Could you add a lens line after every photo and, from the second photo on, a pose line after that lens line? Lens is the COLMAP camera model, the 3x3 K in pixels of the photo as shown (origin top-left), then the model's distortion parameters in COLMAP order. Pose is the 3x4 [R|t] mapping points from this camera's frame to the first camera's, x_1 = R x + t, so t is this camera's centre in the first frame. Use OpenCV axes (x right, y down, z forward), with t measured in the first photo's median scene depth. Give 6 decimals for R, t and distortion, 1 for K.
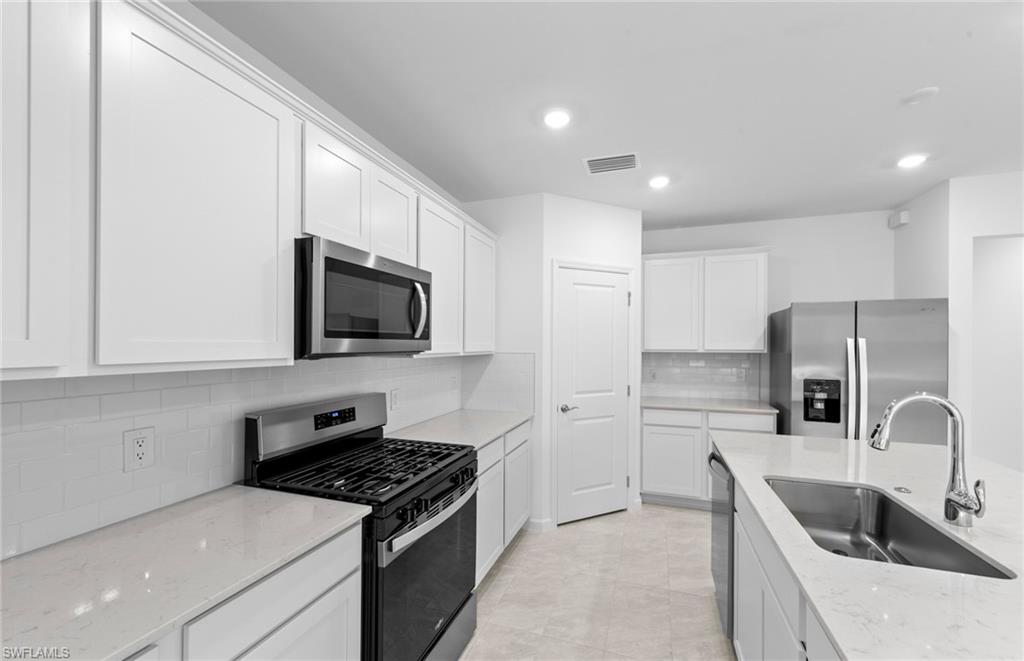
lens RADIAL K [[406.6, 0, 514.8], [0, 406.6, 342.7], [0, 0, 1]] dist [0.011691, 0.000021]
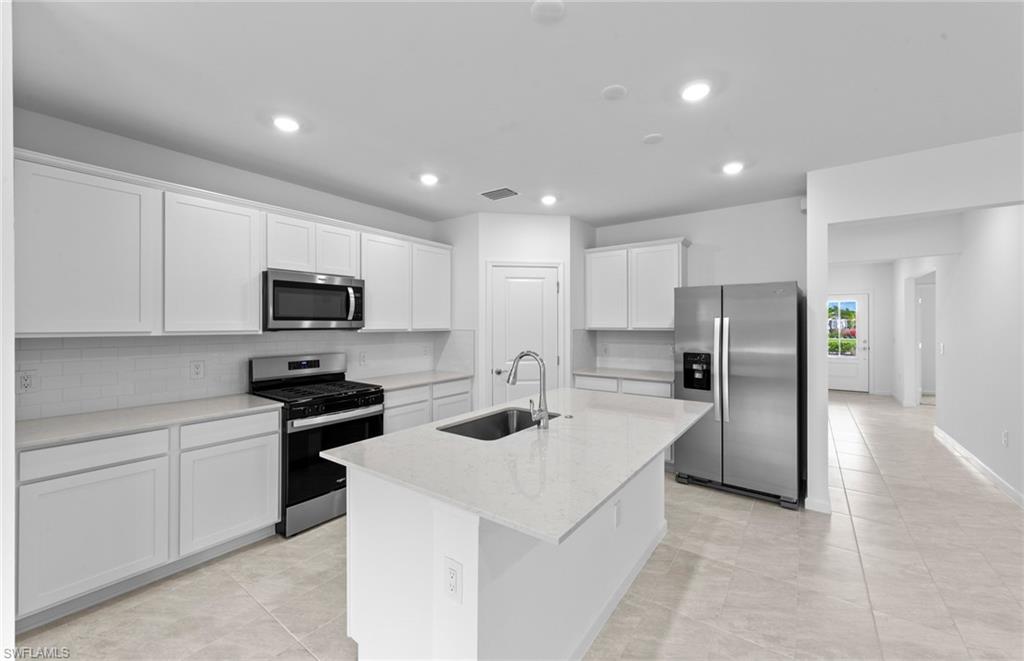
lens RADIAL K [[396.5, 0, 513.0], [0, 396.5, 327.4], [0, 0, 1]] dist [0.003084, -0.000085]
pose [[0.954978, -0.000331, -0.296677, 0.656269], [0.003566, 0.999940, 0.010363, 0.003202], [0.296655, -0.010954, 0.954922, -0.270827]]
